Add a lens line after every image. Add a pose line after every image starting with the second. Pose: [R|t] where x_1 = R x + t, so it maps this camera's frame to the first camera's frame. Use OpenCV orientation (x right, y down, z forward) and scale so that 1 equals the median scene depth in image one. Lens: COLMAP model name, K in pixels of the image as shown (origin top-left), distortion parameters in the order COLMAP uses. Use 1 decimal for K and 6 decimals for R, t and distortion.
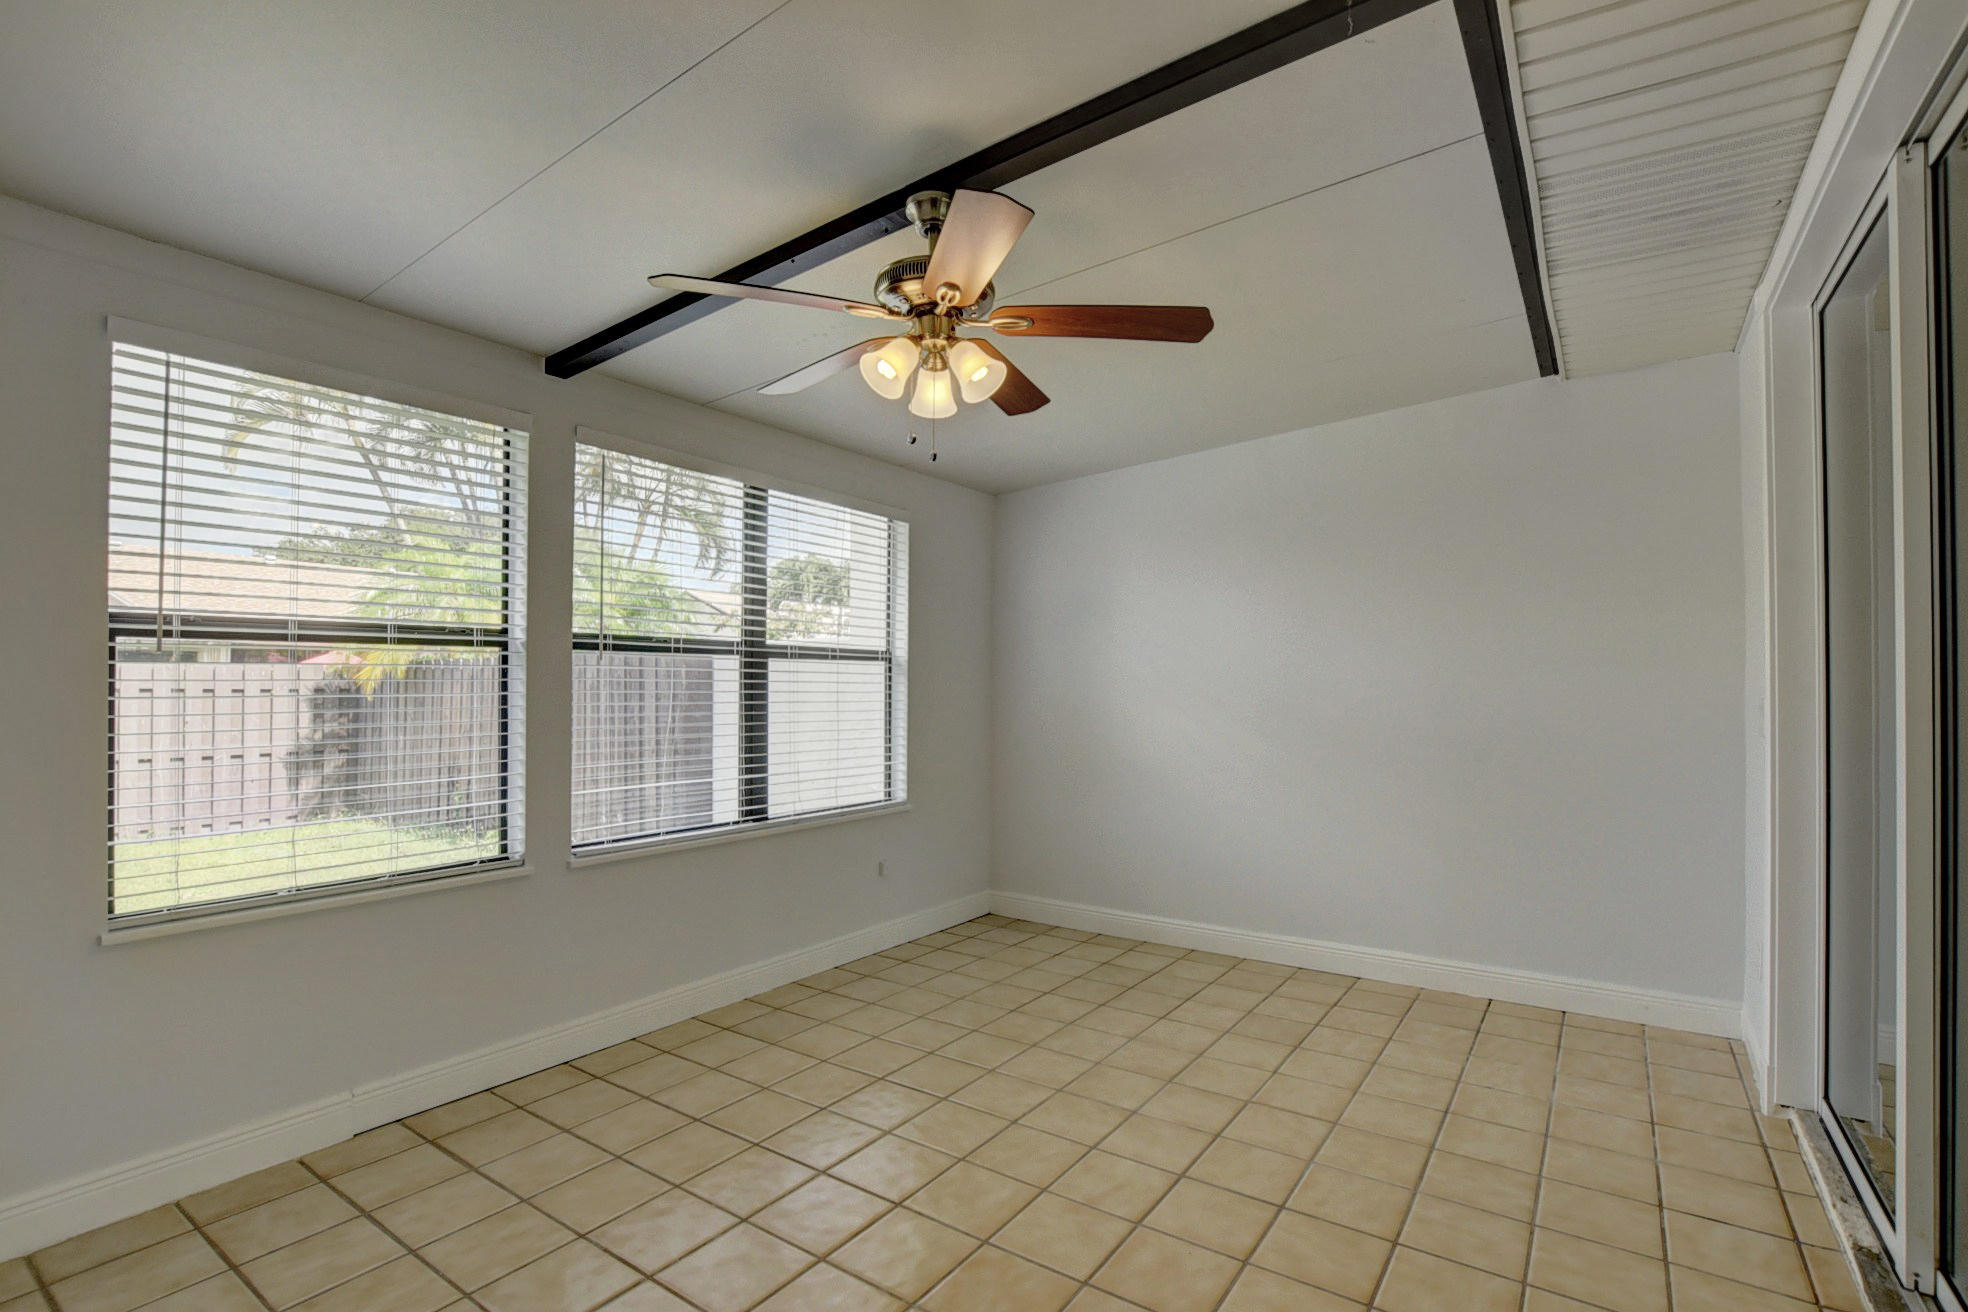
lens RADIAL K [[924.9, 0, 985.2], [0, 924.9, 670.6], [0, 0, 1]] dist [-0.026056, 0.001017]
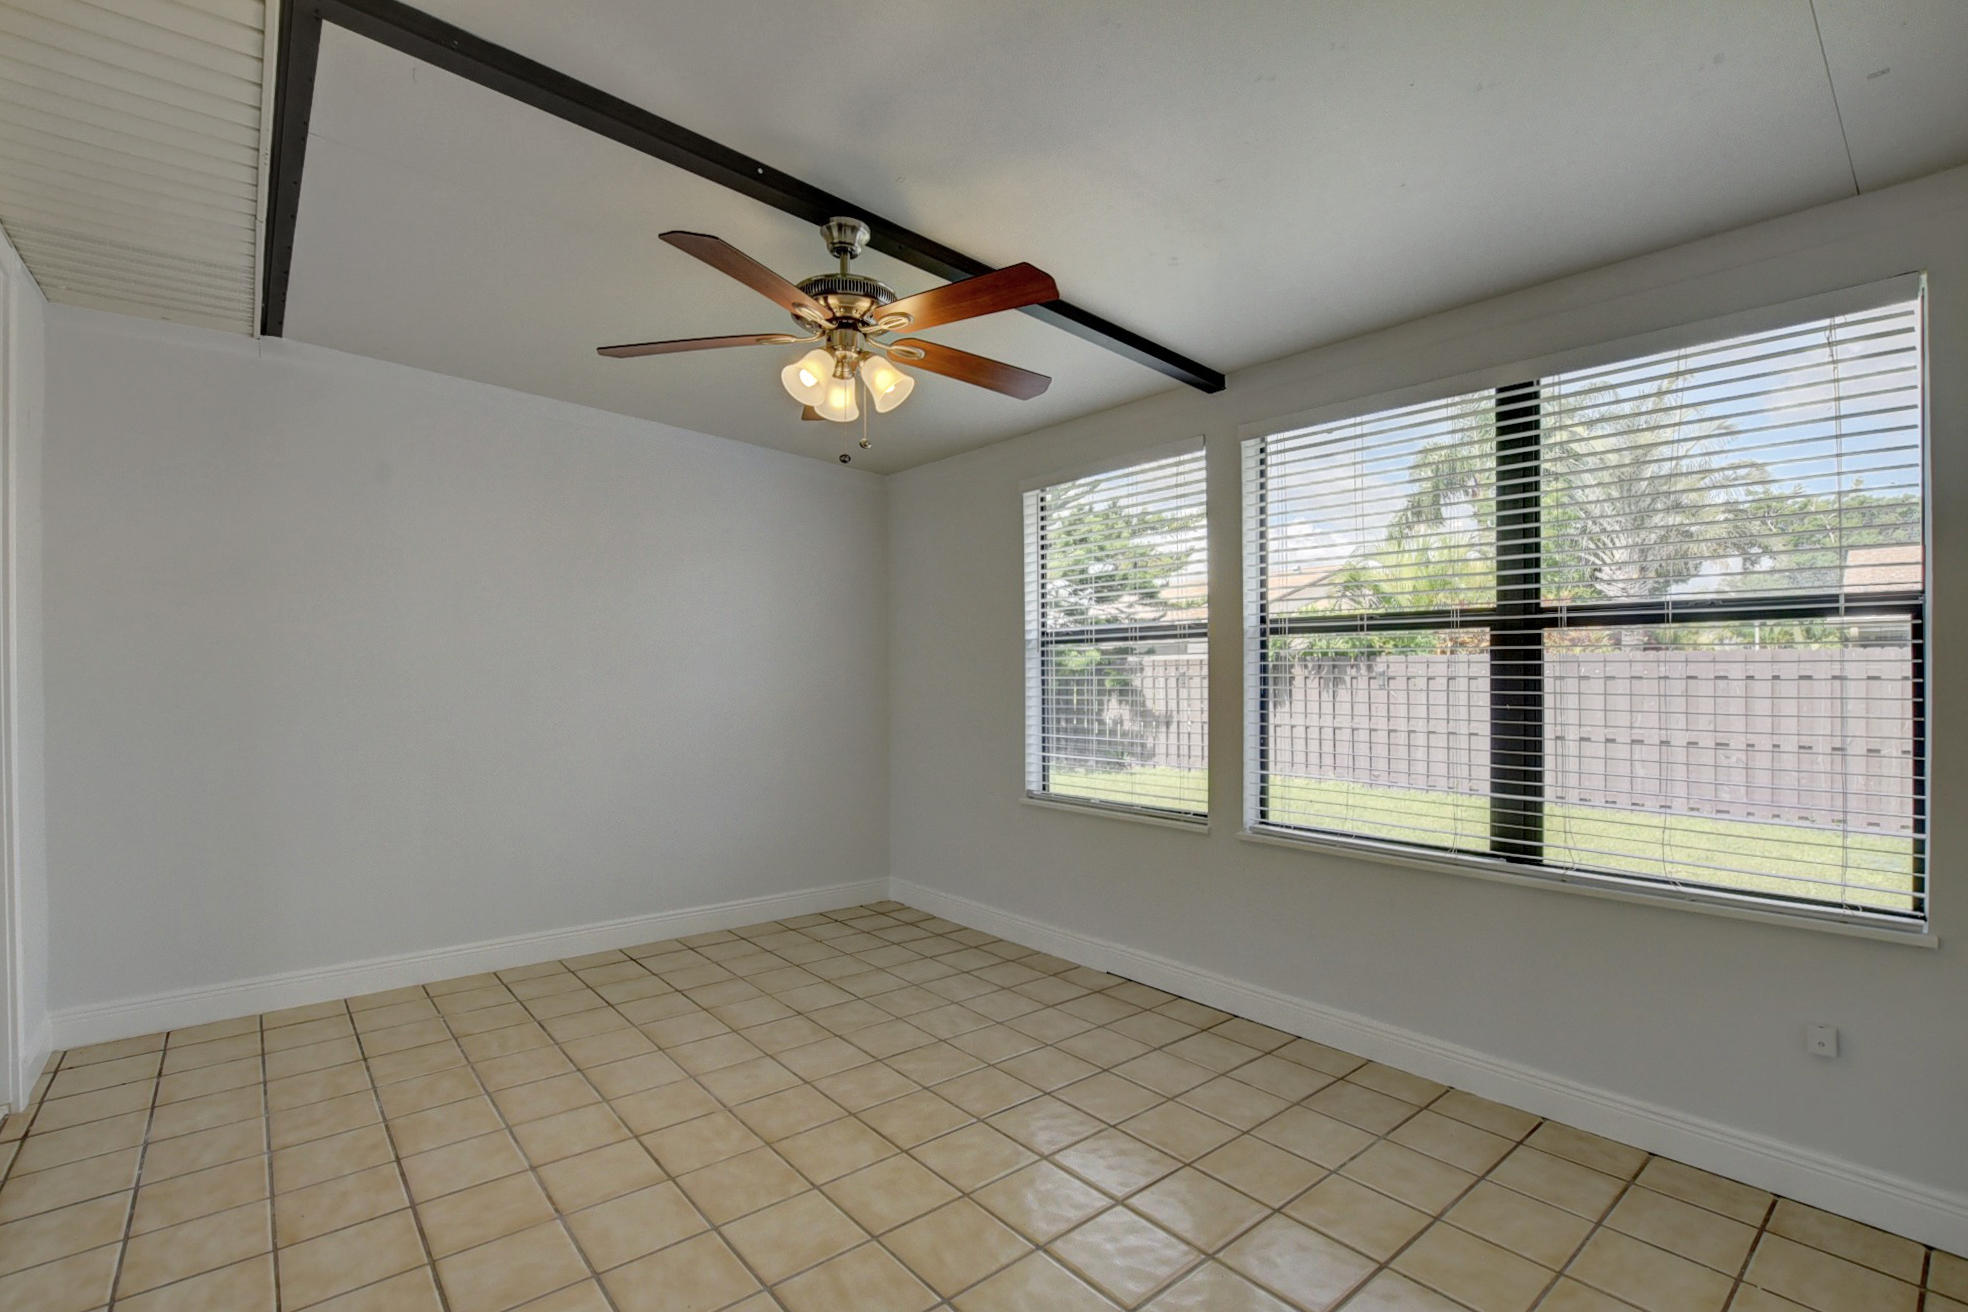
lens RADIAL K [[869.5, 0, 992.3], [0, 869.5, 672.2], [0, 0, 1]] dist [-0.034857, 0.004734]
pose [[-0.258073, -0.018351, -0.965951, 0.545606], [0.005856, 0.999772, -0.020558, 0.033750], [0.966108, -0.010962, -0.257907, 0.876453]]
